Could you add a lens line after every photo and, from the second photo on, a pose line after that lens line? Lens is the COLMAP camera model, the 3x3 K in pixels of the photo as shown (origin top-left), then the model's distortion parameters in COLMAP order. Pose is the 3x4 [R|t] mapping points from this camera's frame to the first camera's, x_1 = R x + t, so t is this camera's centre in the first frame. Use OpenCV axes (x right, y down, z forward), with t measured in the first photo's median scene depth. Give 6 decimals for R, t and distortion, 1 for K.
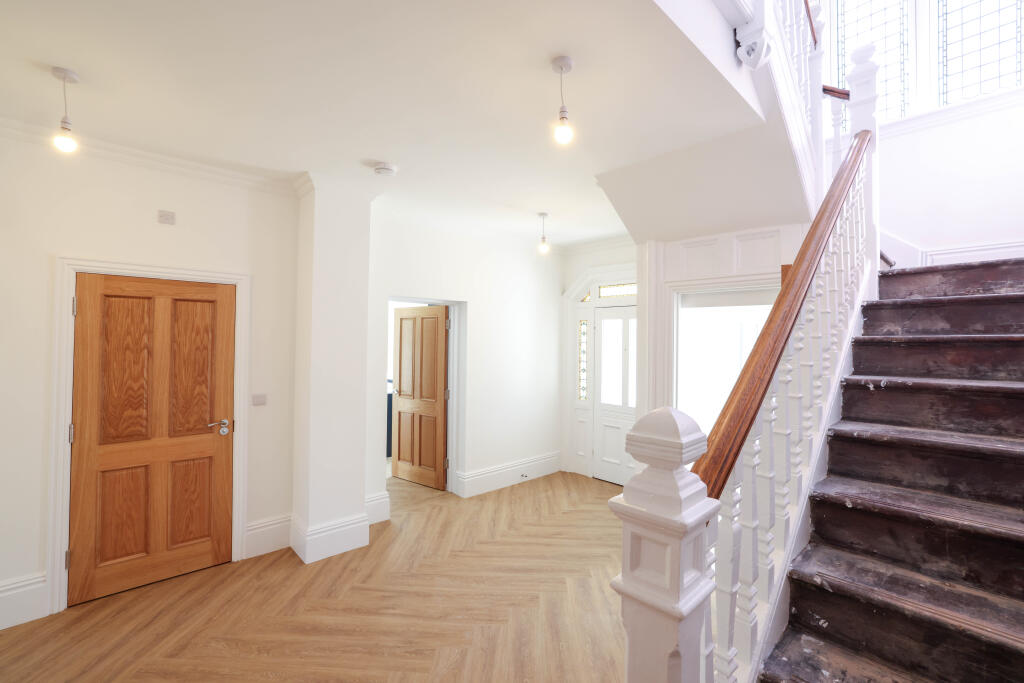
lens RADIAL K [[457.2, 0, 507.1], [0, 457.2, 339.4], [0, 0, 1]] dist [-0.029877, 0.003730]
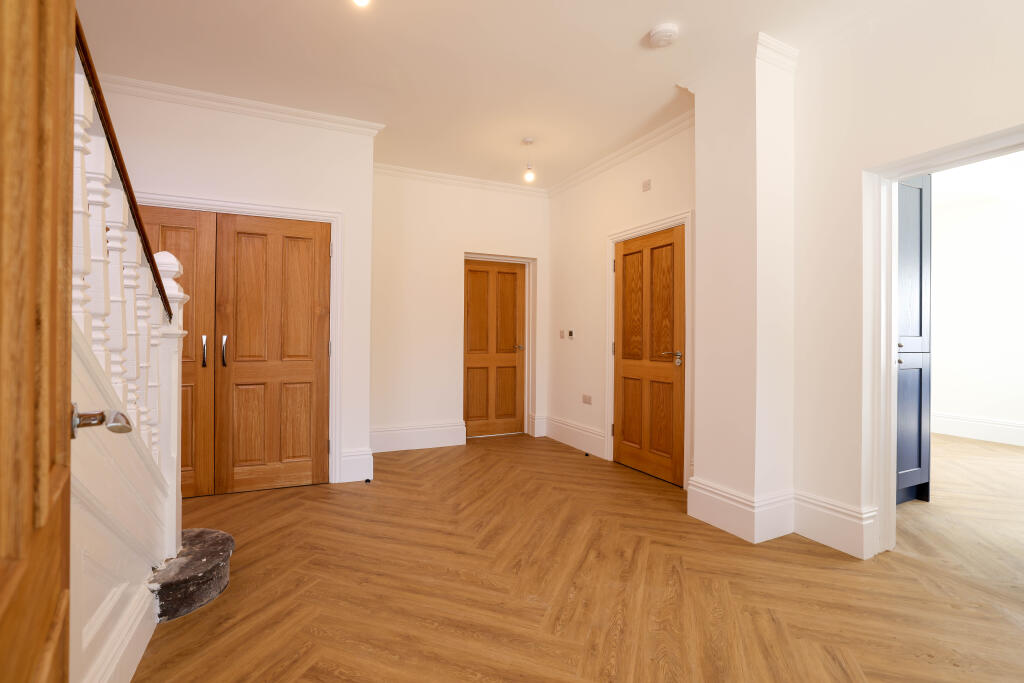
lens RADIAL K [[479.3, 0, 510.5], [0, 479.3, 347.8], [0, 0, 1]] dist [-0.000998, -0.000171]
pose [[-0.325466, 0.000093, -0.945554, 0.645282], [-0.015084, 0.999872, 0.005291, 0.186154], [0.945434, 0.015985, -0.325423, 1.092085]]
